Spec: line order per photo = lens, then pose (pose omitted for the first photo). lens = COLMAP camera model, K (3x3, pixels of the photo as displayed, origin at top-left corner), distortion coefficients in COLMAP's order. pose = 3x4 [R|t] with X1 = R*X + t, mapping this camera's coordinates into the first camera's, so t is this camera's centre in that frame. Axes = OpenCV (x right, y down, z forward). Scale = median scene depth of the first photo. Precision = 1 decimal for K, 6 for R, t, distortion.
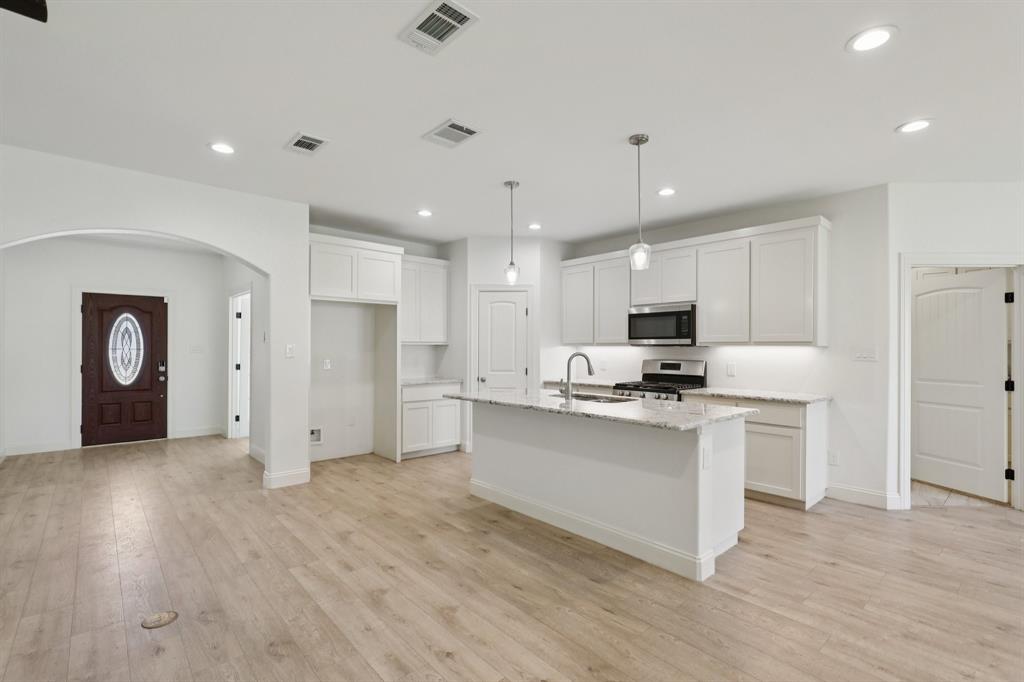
lens RADIAL K [[470.1, 0, 513.7], [0, 470.1, 348.1], [0, 0, 1]] dist [-0.004544, -0.000056]
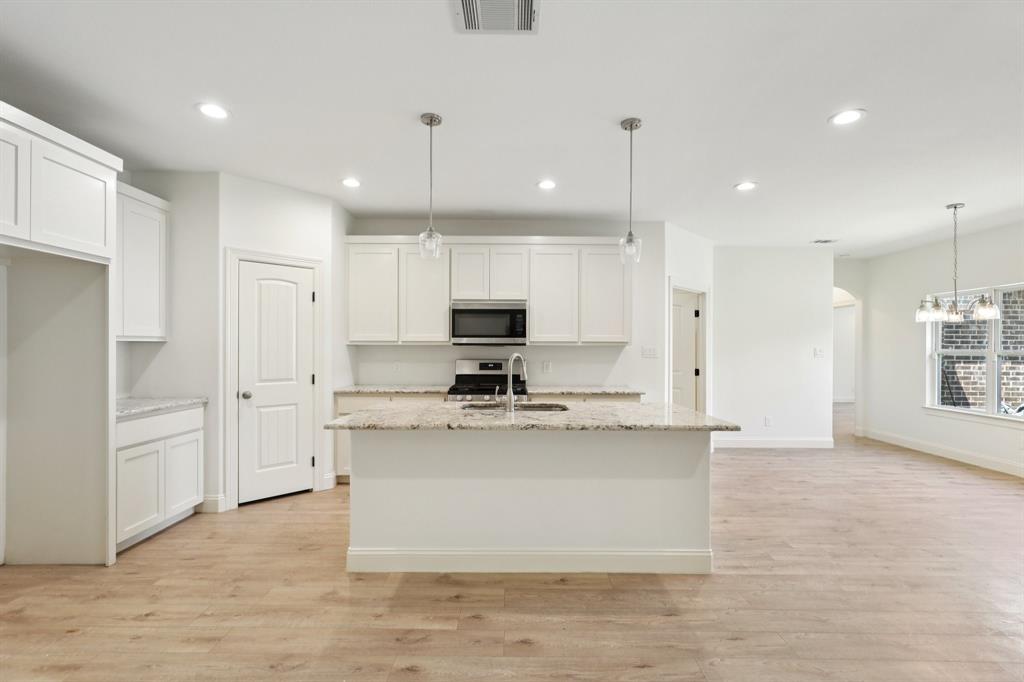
lens RADIAL K [[470.1, 0, 513.7], [0, 470.1, 348.1], [0, 0, 1]] dist [-0.004544, -0.000056]
pose [[0.668867, -0.001823, 0.743380, -0.420106], [-0.001476, 0.999992, 0.003780, -0.002545], [-0.743381, -0.003626, 0.668859, 0.396807]]
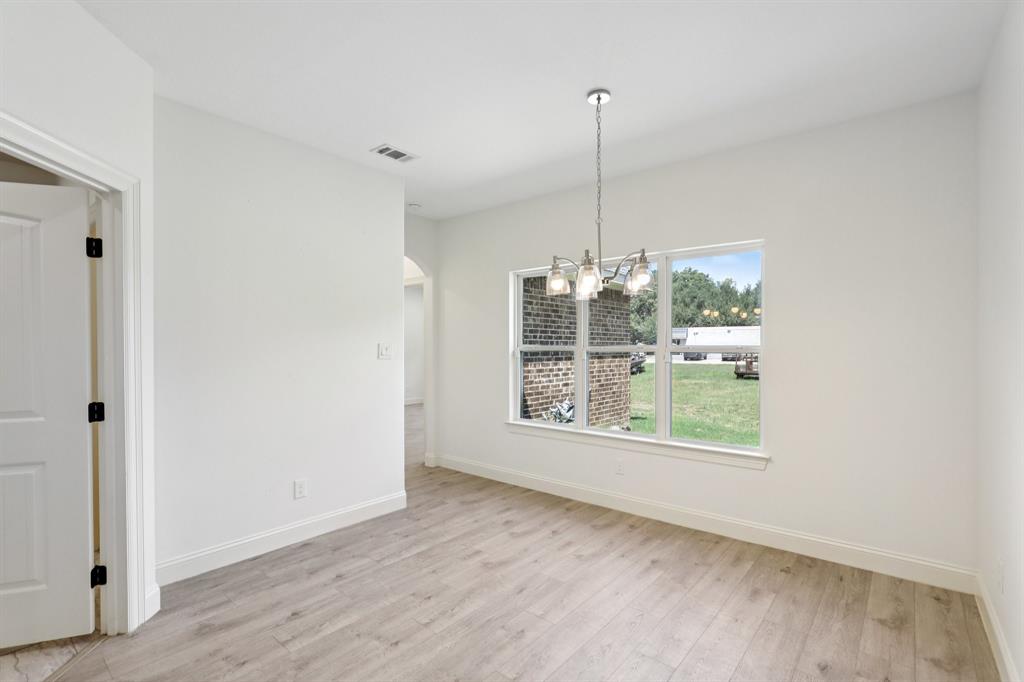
lens RADIAL K [[470.1, 0, 513.7], [0, 470.1, 348.1], [0, 0, 1]] dist [-0.004544, -0.000056]
pose [[-0.144170, -0.009549, 0.989507, 0.427731], [0.000327, 0.999953, 0.009698, 0.001830], [-0.989553, 0.001722, -0.144160, 0.559851]]
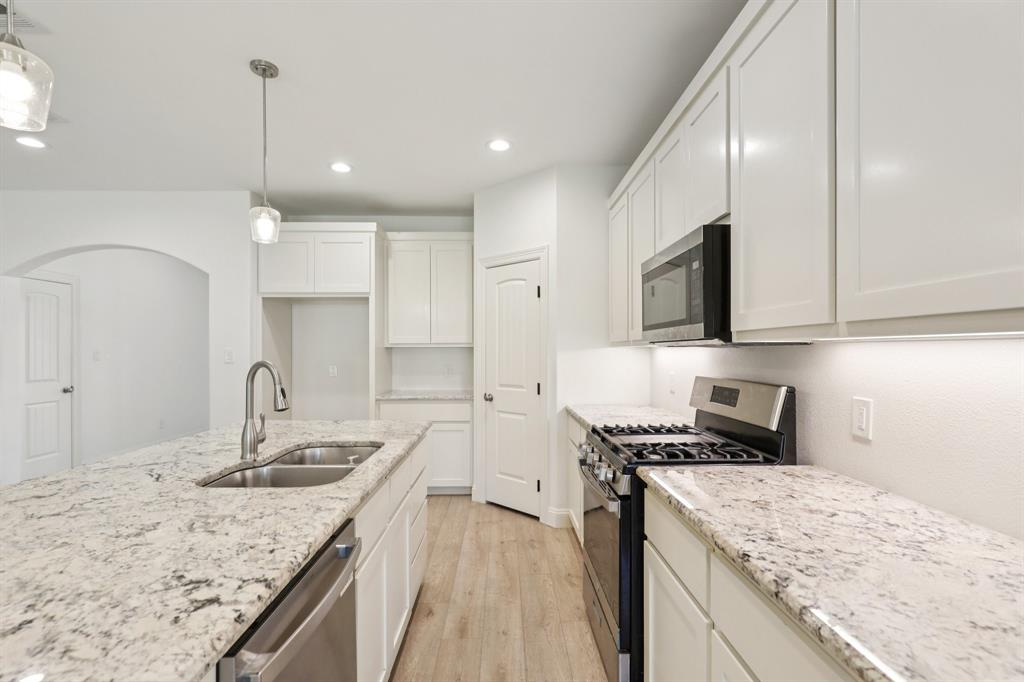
lens RADIAL K [[470.1, 0, 513.7], [0, 470.1, 348.1], [0, 0, 1]] dist [-0.004544, -0.000056]
pose [[0.757834, -0.009823, -0.652374, 0.557517], [0.006993, 0.999952, -0.006933, 0.000409], [0.652410, 0.000692, 0.757866, 0.709626]]
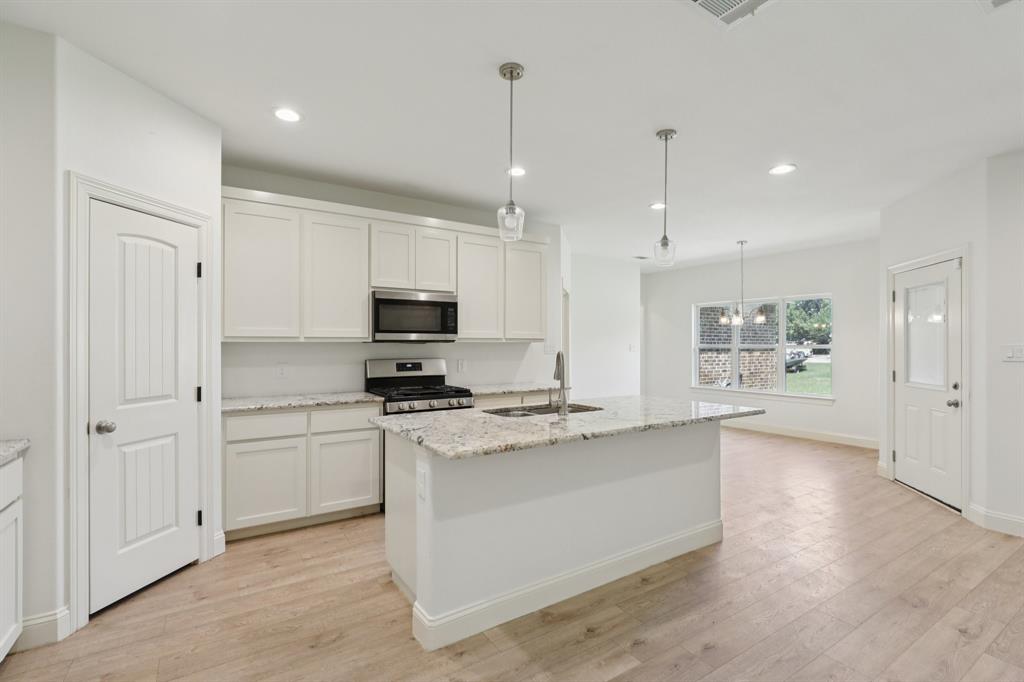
lens RADIAL K [[472.7, 0, 515.1], [0, 472.7, 342.8], [0, 0, 1]] dist [-0.002253, 0.000090]
pose [[0.152163, -0.001420, 0.988354, -0.553556], [0.001042, 0.999999, 0.001276, -0.004676], [-0.988355, 0.000836, 0.152165, 0.840573]]
